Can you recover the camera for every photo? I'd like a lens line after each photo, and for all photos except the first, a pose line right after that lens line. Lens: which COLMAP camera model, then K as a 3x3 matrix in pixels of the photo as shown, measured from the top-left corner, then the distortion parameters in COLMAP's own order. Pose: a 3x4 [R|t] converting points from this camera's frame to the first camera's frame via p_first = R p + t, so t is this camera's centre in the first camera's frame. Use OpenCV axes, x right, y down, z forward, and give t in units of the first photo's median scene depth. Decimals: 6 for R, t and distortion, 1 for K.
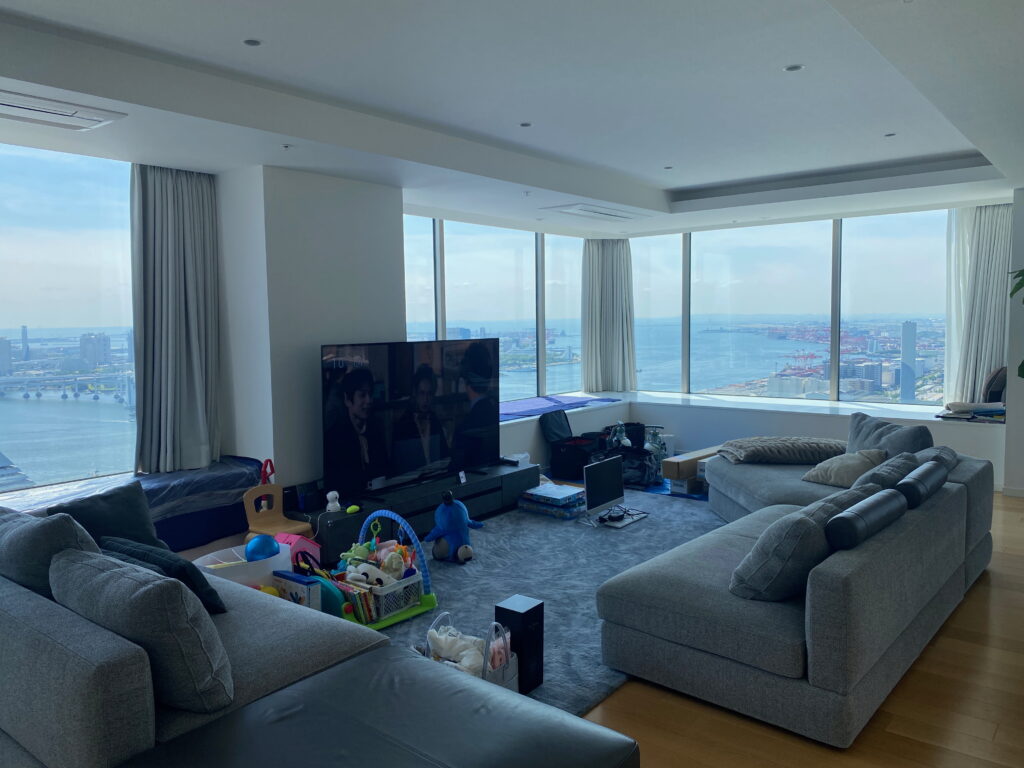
lens RADIAL K [[771.6, 0, 502.6], [0, 771.6, 384.4], [0, 0, 1]] dist [-0.000771, -0.000424]
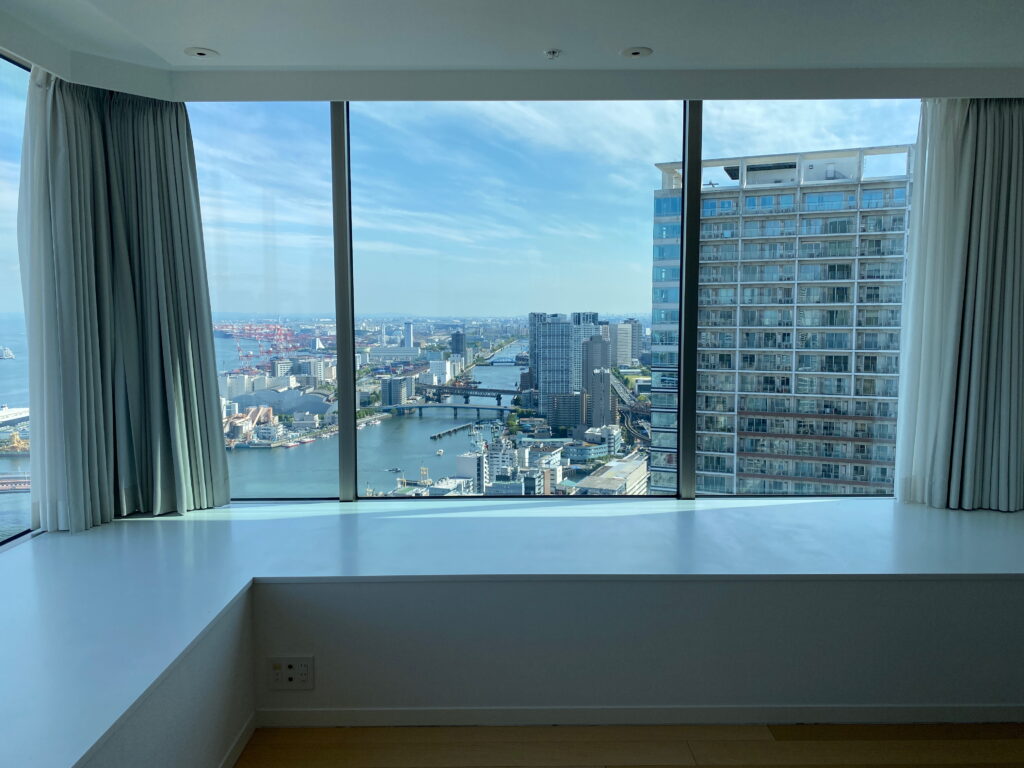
lens RADIAL K [[770.1, 0, 508.9], [0, 770.1, 386.1], [0, 0, 1]] dist [0.004467, 0.001252]
pose [[0.766782, -0.047606, 0.640140, 0.062410], [0.044722, 0.998785, 0.020708, -0.089922], [-0.640348, 0.012750, 0.767979, 1.009430]]
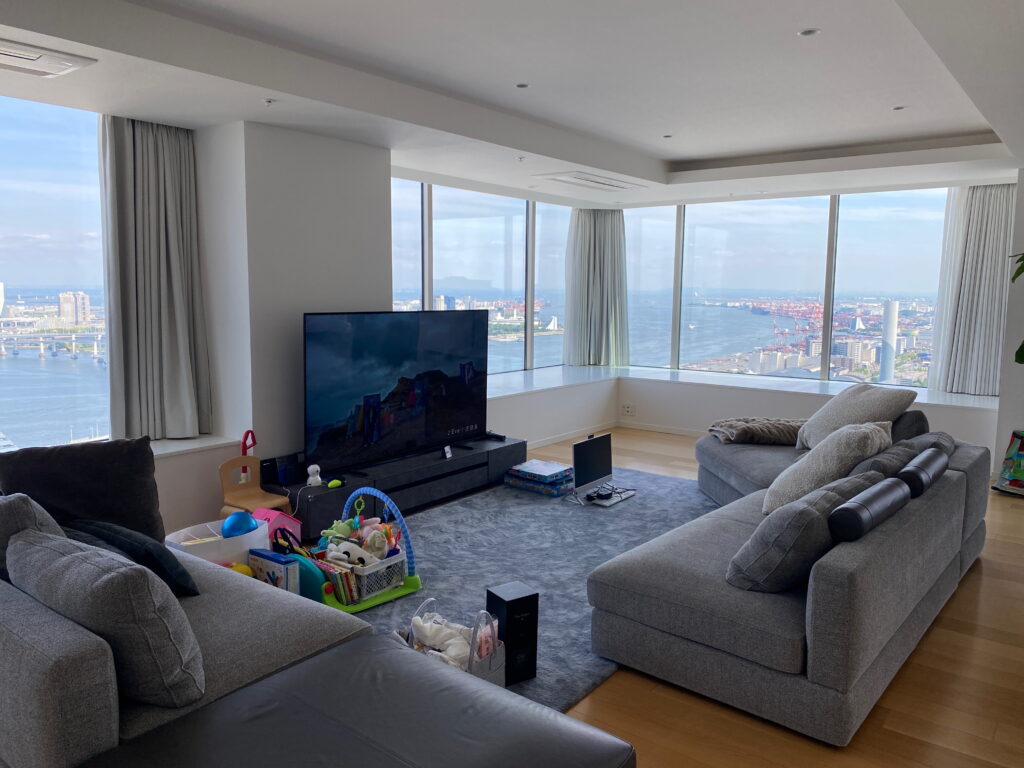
lens RADIAL K [[771.6, 0, 502.6], [0, 771.6, 384.4], [0, 0, 1]] dist [-0.000771, -0.000424]
pose [[0.999519, 0.021889, 0.021990, -0.009117], [-0.022757, 0.998938, 0.040068, -0.007508], [-0.021090, -0.040549, 0.998955, 0.041794]]
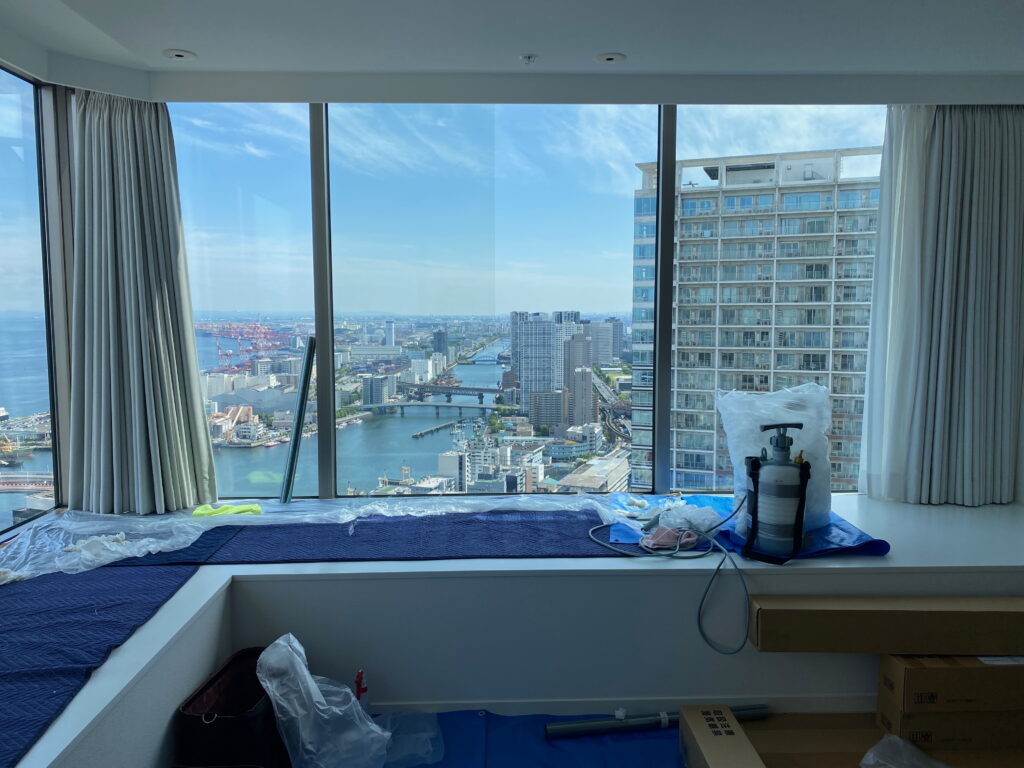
lens RADIAL K [[768.8, 0, 512.0], [0, 768.8, 384.0], [0, 0, 1]] dist [0.006938, 0.001861]
pose [[0.748877, -0.048284, 0.660947, 0.051023], [0.045791, 0.998729, 0.021076, -0.091926], [-0.661125, 0.014482, 0.750136, 0.971510]]
